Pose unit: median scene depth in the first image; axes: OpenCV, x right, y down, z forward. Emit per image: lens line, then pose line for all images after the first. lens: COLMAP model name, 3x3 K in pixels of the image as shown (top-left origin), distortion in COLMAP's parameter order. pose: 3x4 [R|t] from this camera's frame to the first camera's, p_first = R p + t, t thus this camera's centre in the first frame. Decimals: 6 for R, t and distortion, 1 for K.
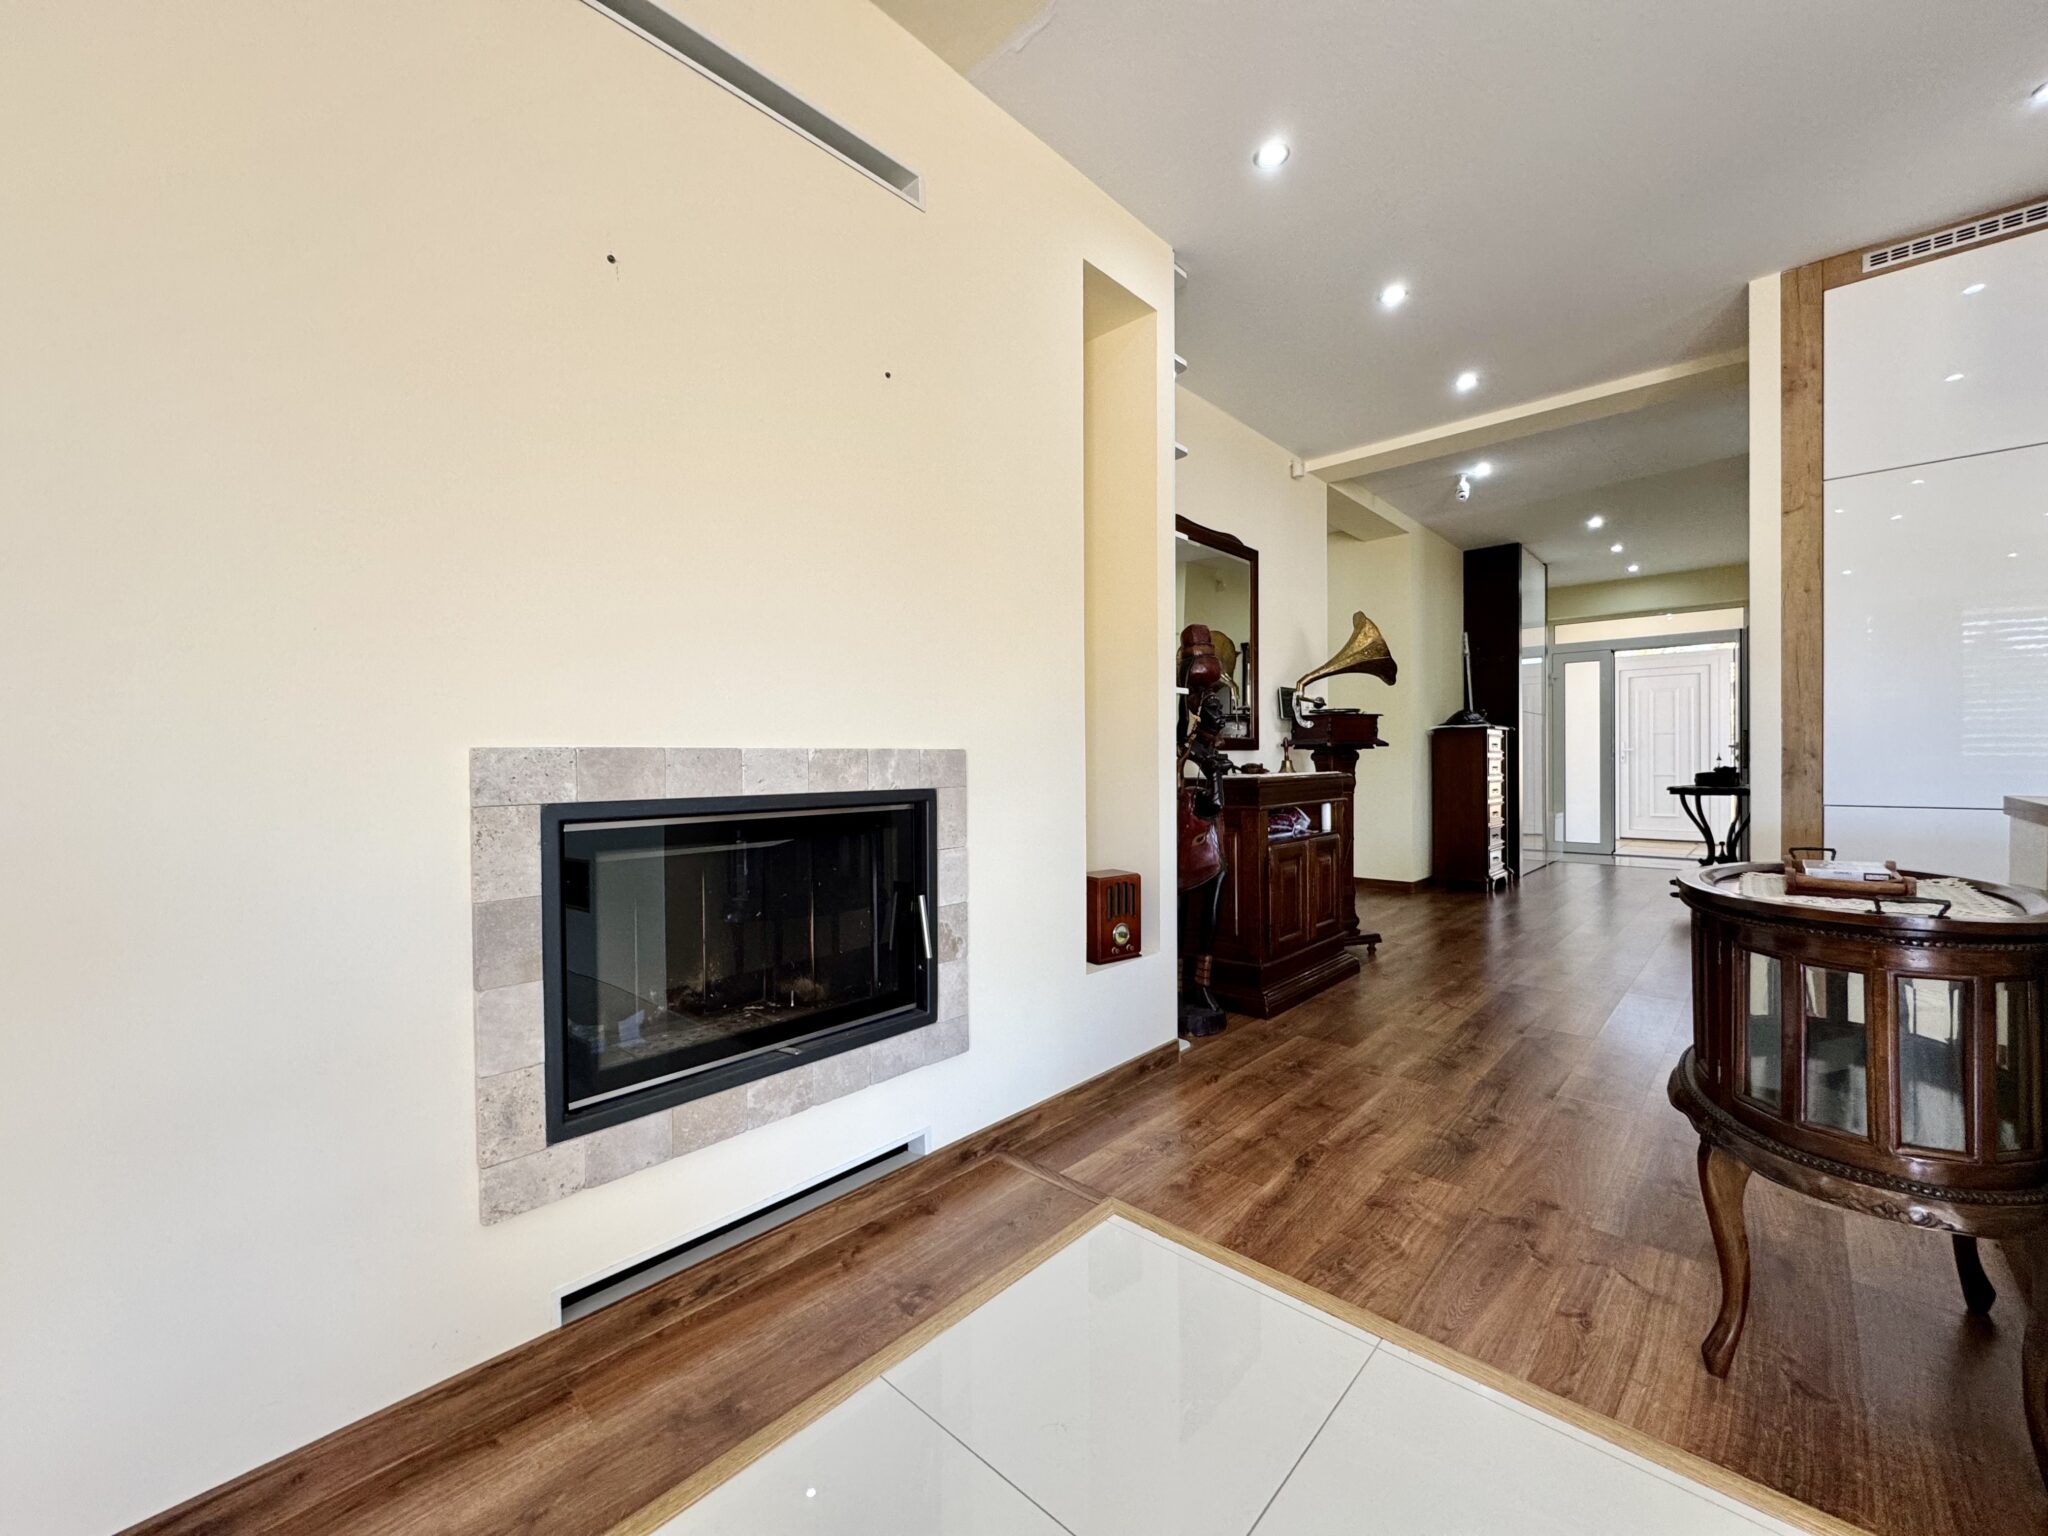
lens RADIAL K [[820.9, 0, 1024.0], [0, 820.9, 768.0], [0, 0, 1]] dist [0.000592, -0.000162]
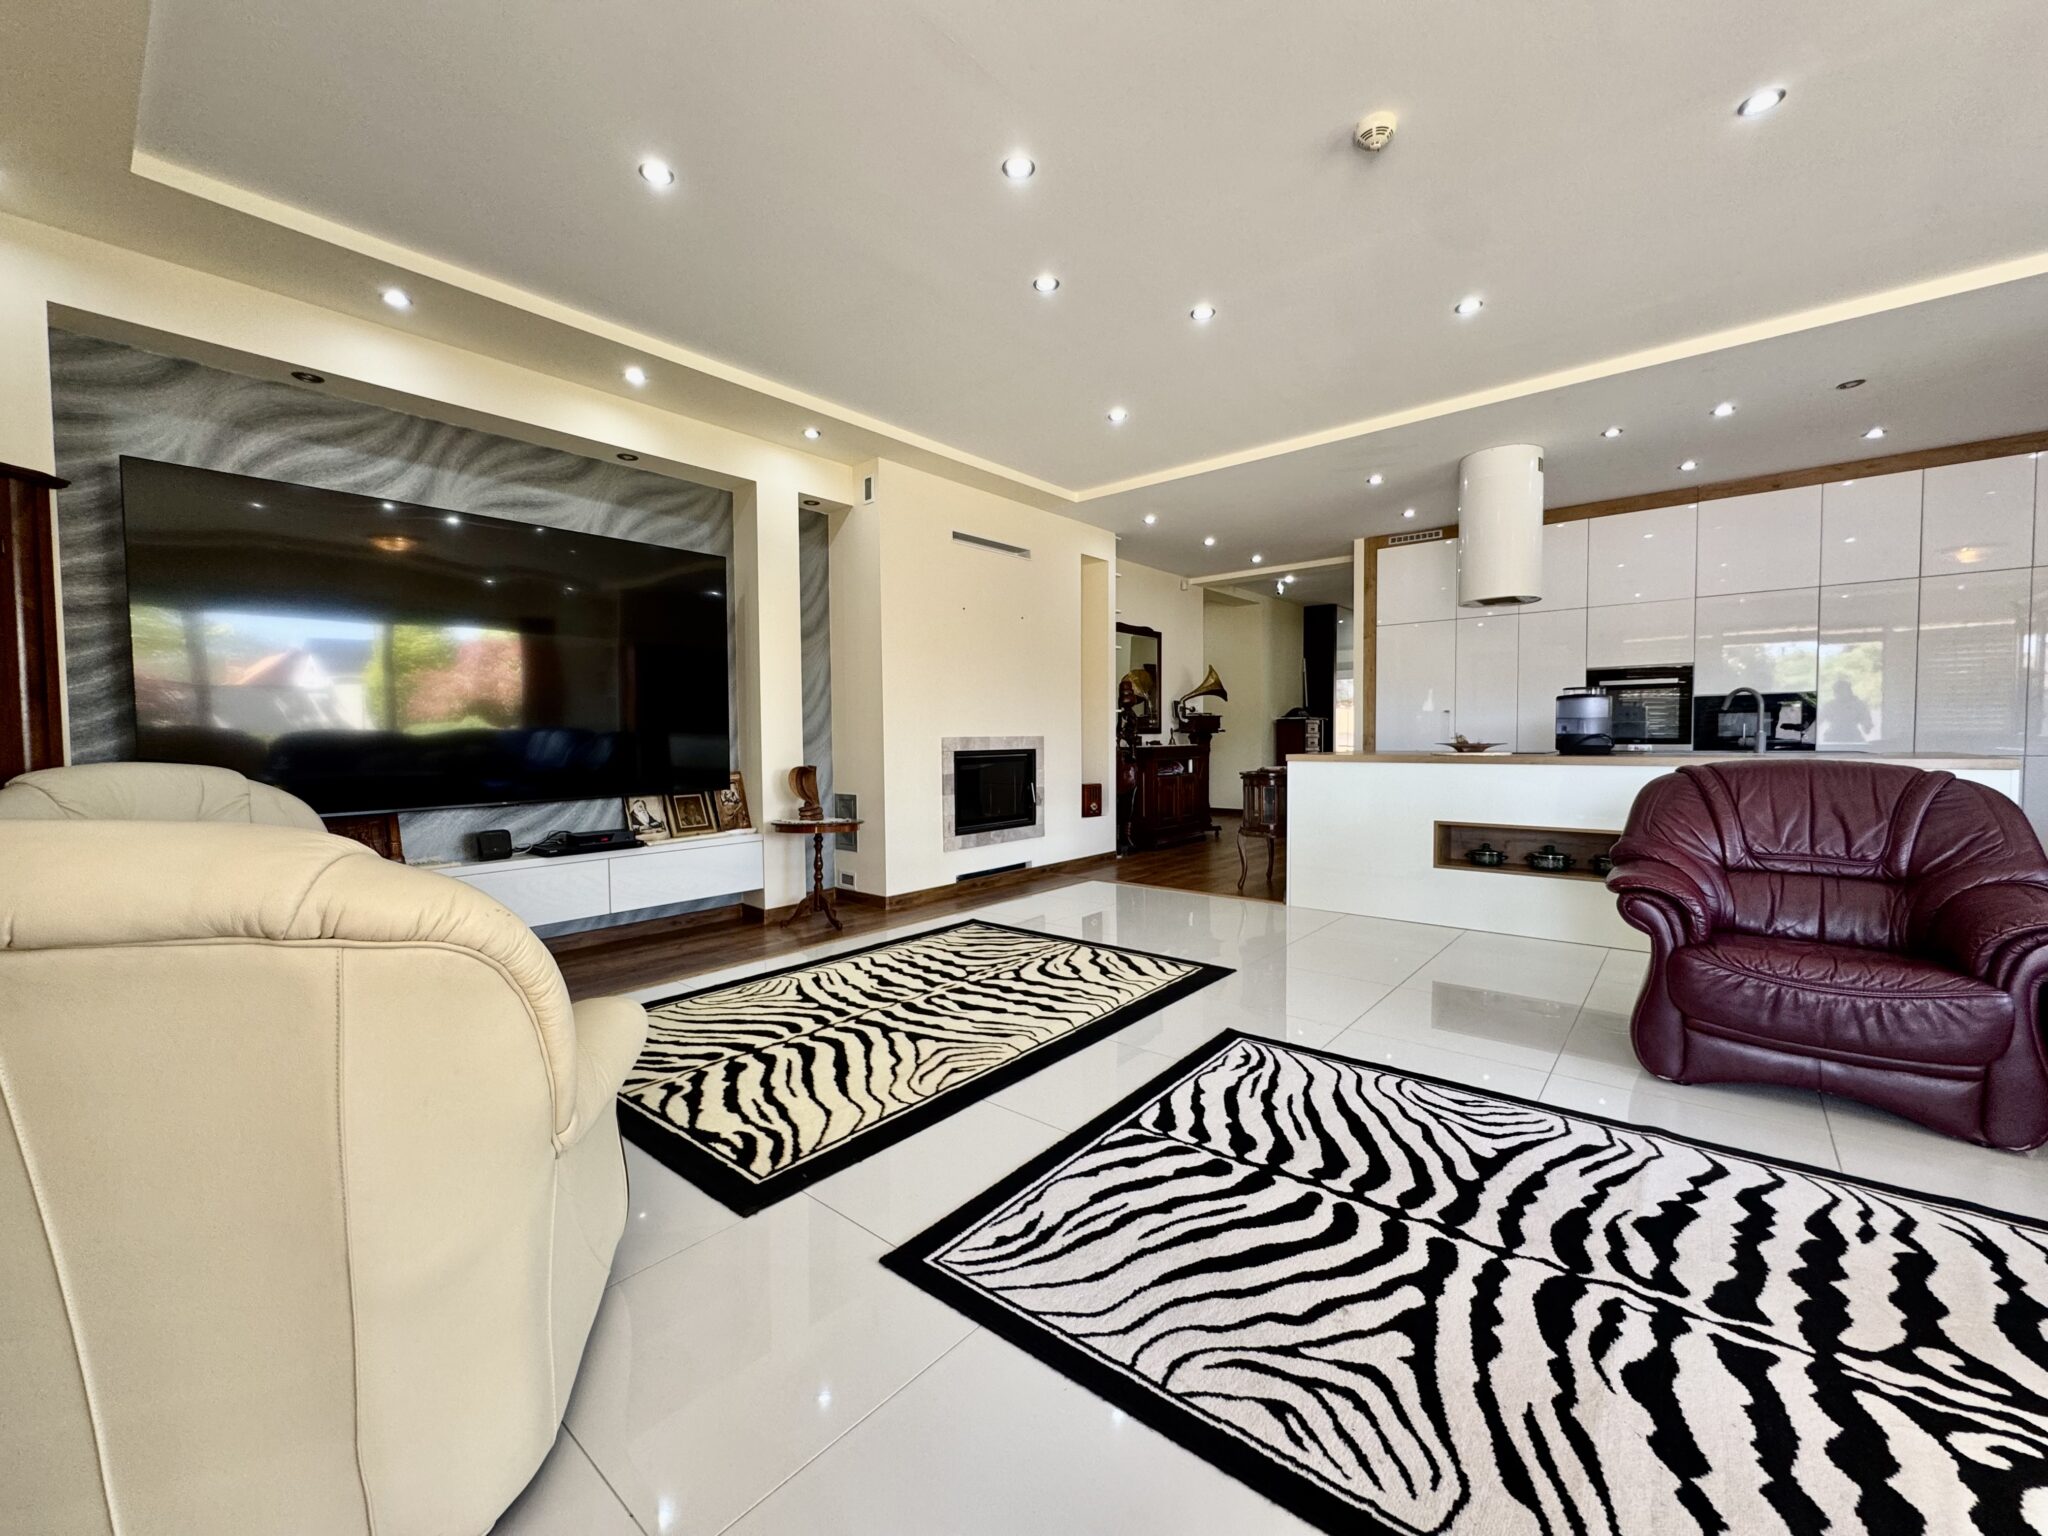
lens RADIAL K [[820.9, 0, 1024.0], [0, 820.9, 768.0], [0, 0, 1]] dist [0.000592, -0.000162]
pose [[0.998933, -0.001284, 0.046166, -0.136865], [-0.000084, 0.999561, 0.029635, 0.002426], [-0.046184, -0.029607, 0.998494, -0.968442]]
